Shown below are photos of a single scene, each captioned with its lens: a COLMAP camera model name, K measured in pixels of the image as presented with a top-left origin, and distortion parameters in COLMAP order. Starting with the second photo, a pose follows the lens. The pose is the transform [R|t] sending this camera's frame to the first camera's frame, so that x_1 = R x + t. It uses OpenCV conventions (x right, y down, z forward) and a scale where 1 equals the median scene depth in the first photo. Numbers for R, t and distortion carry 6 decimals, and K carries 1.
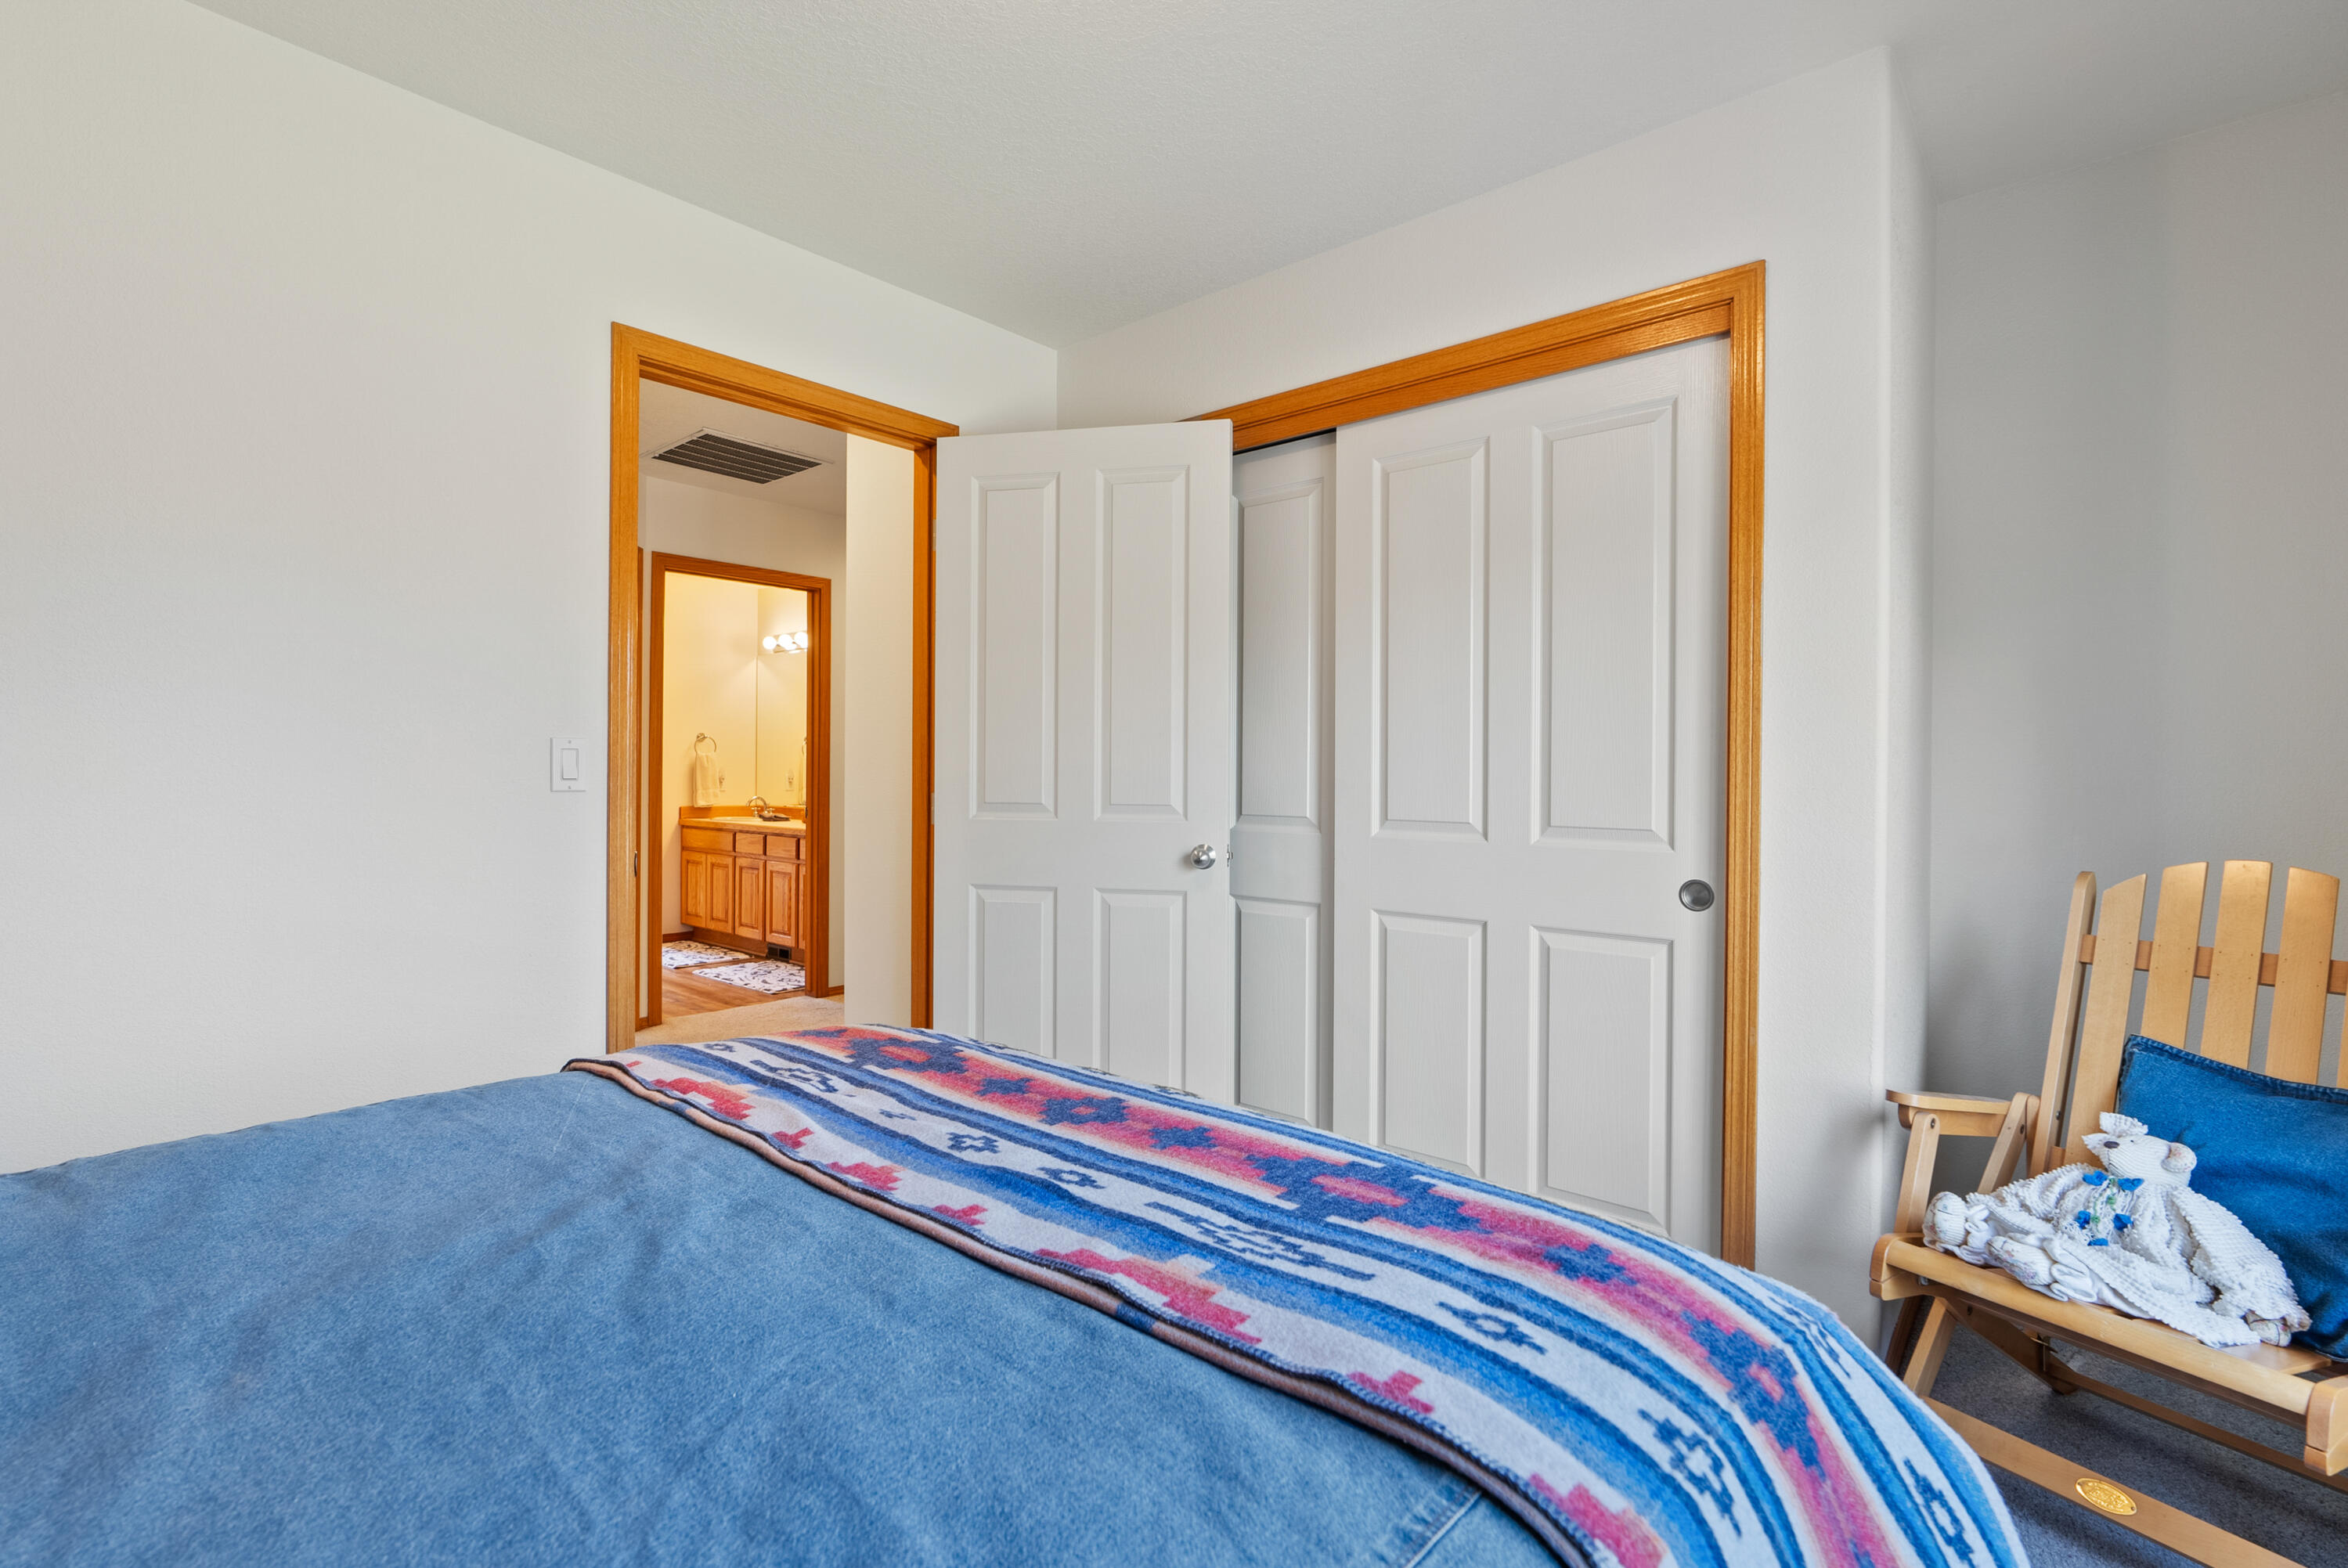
lens RADIAL K [[1076.1, 0, 1172.2], [0, 1076.1, 798.7], [0, 0, 1]] dist [-0.001209, 0.000236]
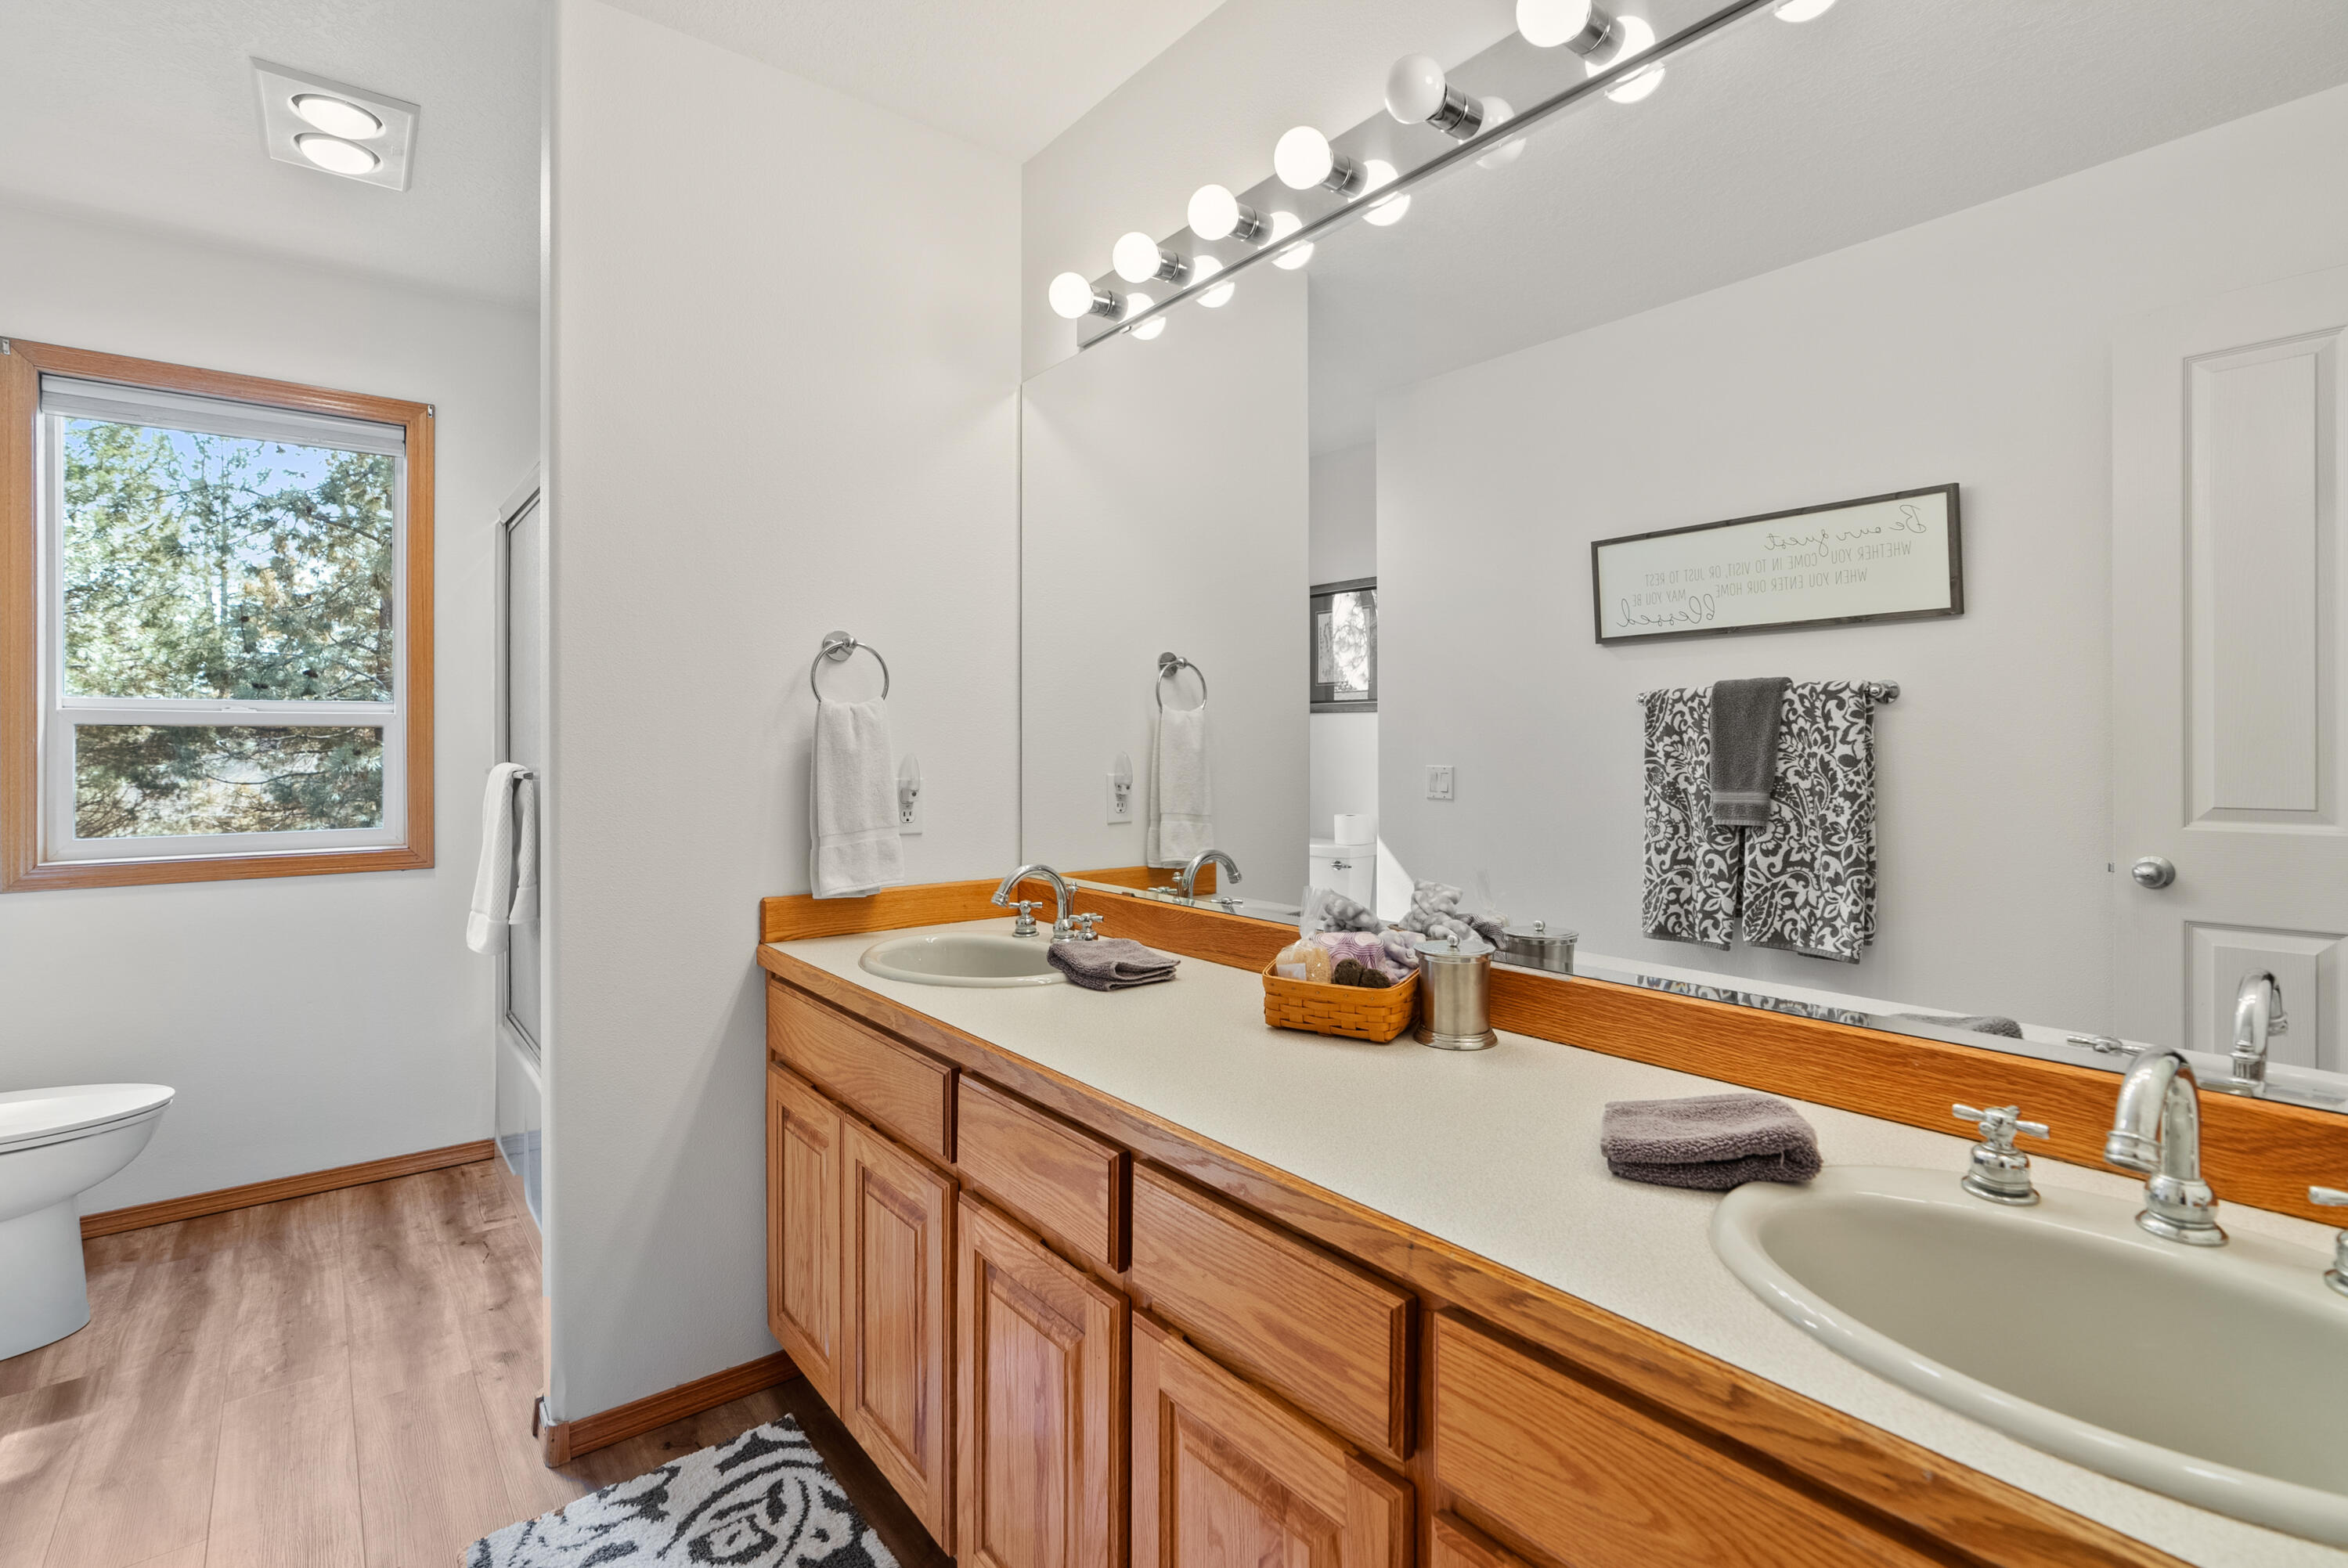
lens RADIAL K [[1078.6, 0, 1163.2], [0, 1078.6, 766.9], [0, 0, 1]] dist [-0.008011, 0.001359]
pose [[0.981307, -0.007564, -0.192298, -0.302725], [0.007436, 0.999971, -0.001387, -0.025010], [0.192303, -0.000069, 0.981336, 0.745791]]
